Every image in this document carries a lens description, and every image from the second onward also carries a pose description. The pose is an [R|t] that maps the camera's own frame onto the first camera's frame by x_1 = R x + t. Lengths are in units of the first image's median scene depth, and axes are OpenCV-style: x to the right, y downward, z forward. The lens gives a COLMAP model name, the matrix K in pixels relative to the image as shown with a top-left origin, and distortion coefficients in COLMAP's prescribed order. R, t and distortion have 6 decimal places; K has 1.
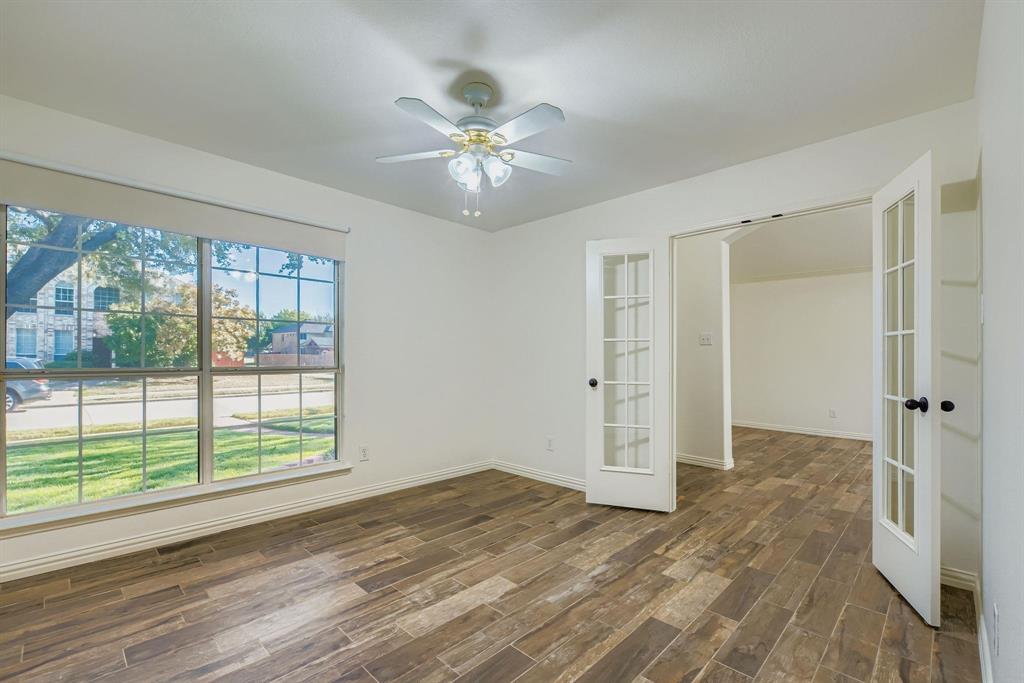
lens RADIAL K [[511.8, 0, 513.9], [0, 511.8, 354.5], [0, 0, 1]] dist [-0.004230, -0.000297]
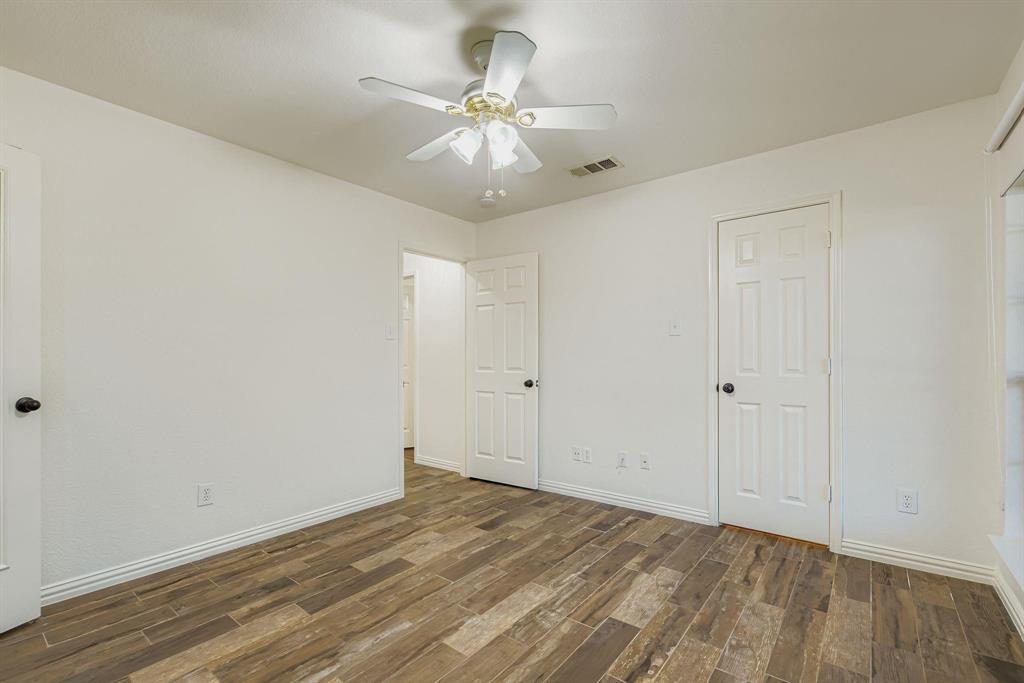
lens RADIAL K [[511.8, 0, 513.9], [0, 511.8, 354.5], [0, 0, 1]] dist [-0.004230, -0.000297]
pose [[-0.995635, -0.004379, -0.093230, -0.028752], [-0.003414, 0.999939, -0.010505, 0.011506], [0.093270, -0.010141, -0.995589, 1.880929]]
